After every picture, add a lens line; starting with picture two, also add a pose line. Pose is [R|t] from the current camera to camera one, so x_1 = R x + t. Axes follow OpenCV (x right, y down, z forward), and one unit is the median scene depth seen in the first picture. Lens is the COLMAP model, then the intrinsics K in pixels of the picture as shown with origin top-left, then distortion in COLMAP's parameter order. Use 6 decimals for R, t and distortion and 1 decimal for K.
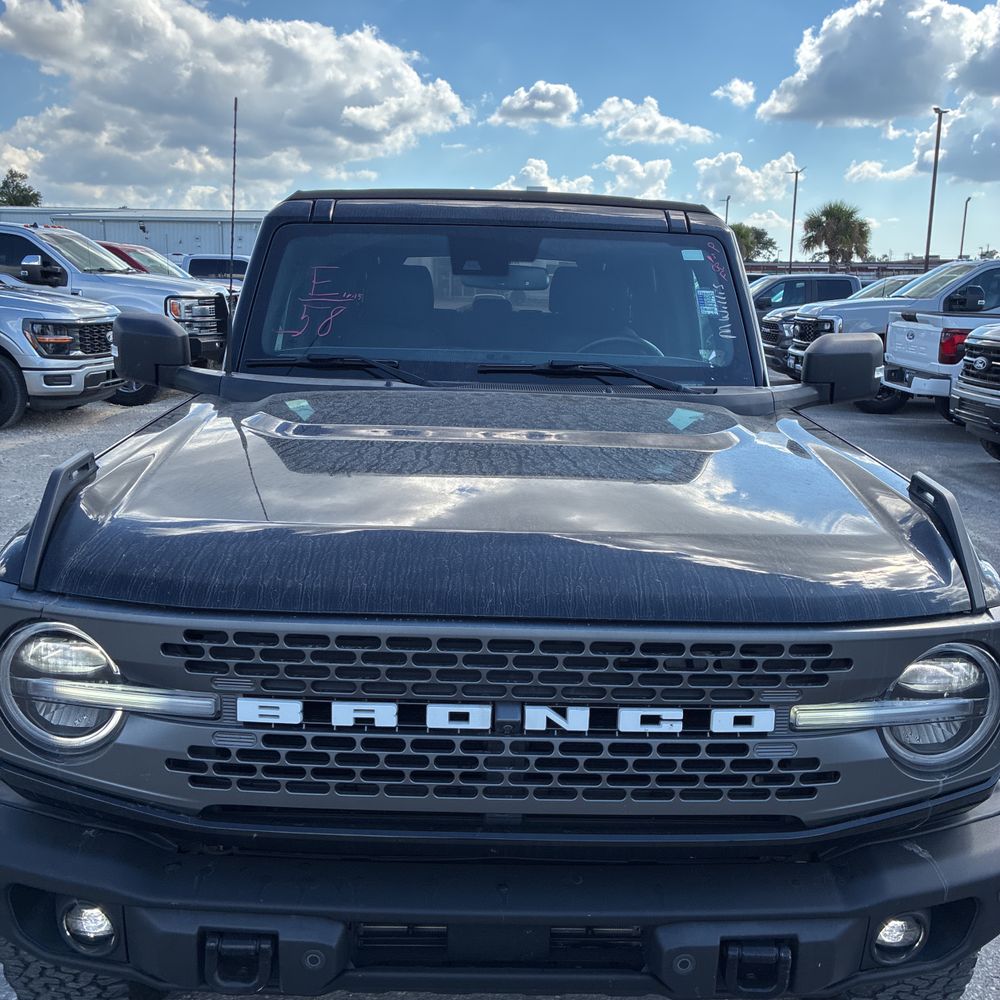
lens RADIAL K [[1007.6, 0, 501.5], [0, 1007.6, 484.2], [0, 0, 1]] dist [0.028773, -0.009651]
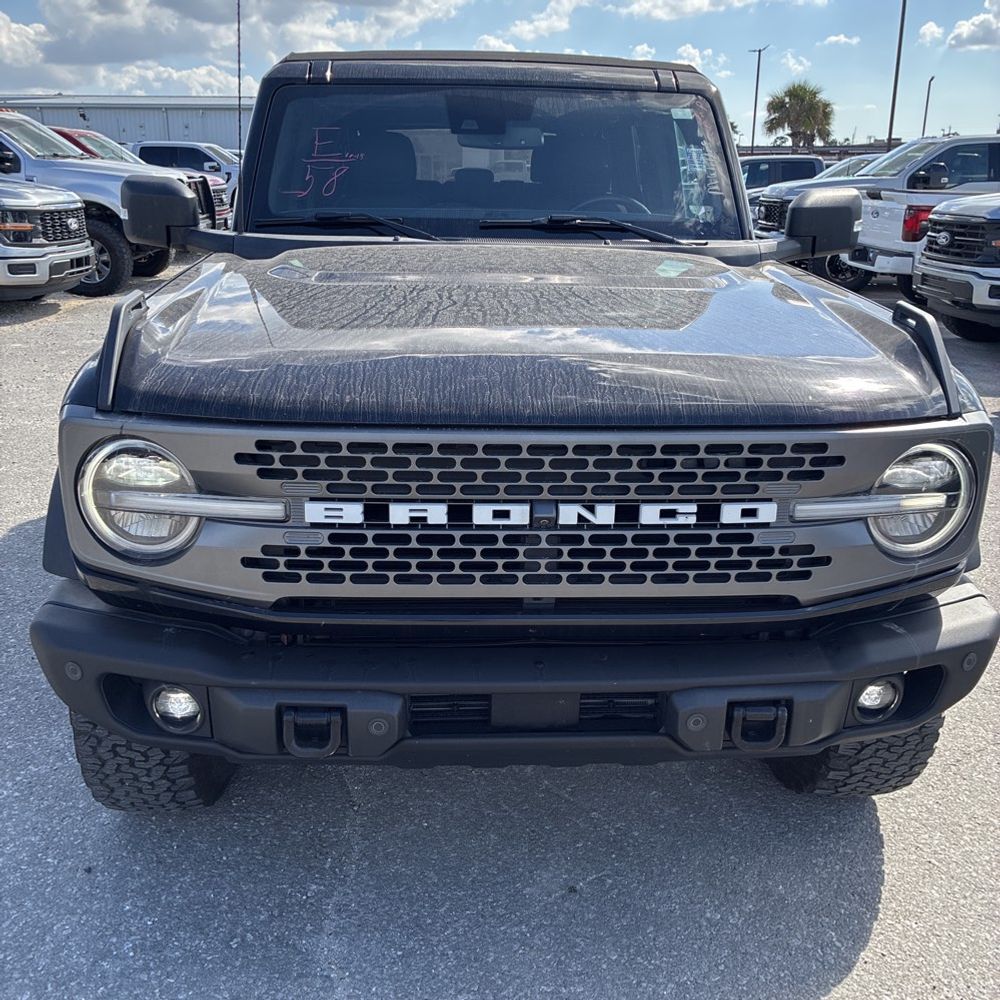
lens RADIAL K [[1010.0, 0, 498.6], [0, 1010.0, 484.1], [0, 0, 1]] dist [0.027499, -0.027295]
pose [[0.999162, -0.022152, 0.034432, -0.078298], [0.018520, 0.994567, 0.102442, 0.075451], [-0.036514, -0.101719, 0.994143, -0.115711]]
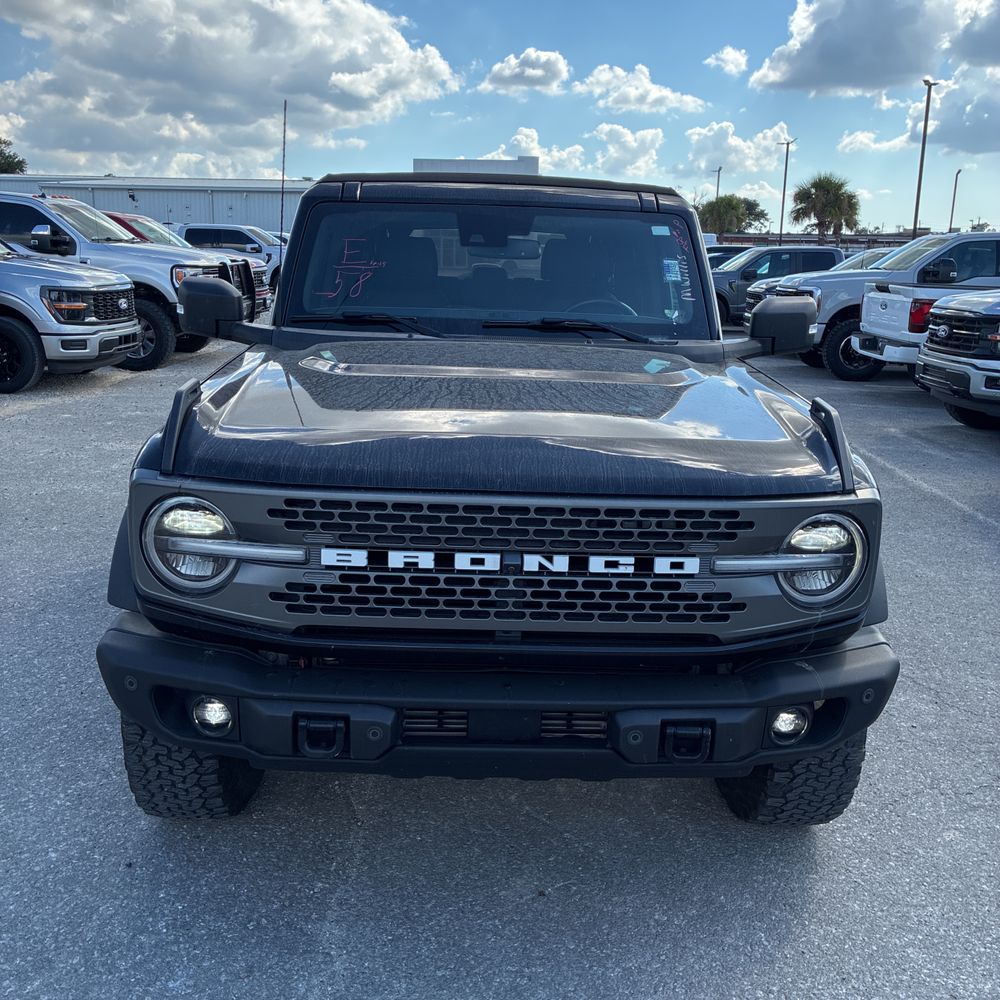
lens RADIAL K [[1008.4, 0, 504.7], [0, 1008.4, 491.5], [0, 0, 1]] dist [0.036100, -0.036238]
pose [[0.999908, 0.000779, 0.013532, -0.021569], [-0.001239, 0.999420, 0.034035, 0.078027], [-0.013498, -0.034049, 0.999329, -0.389404]]
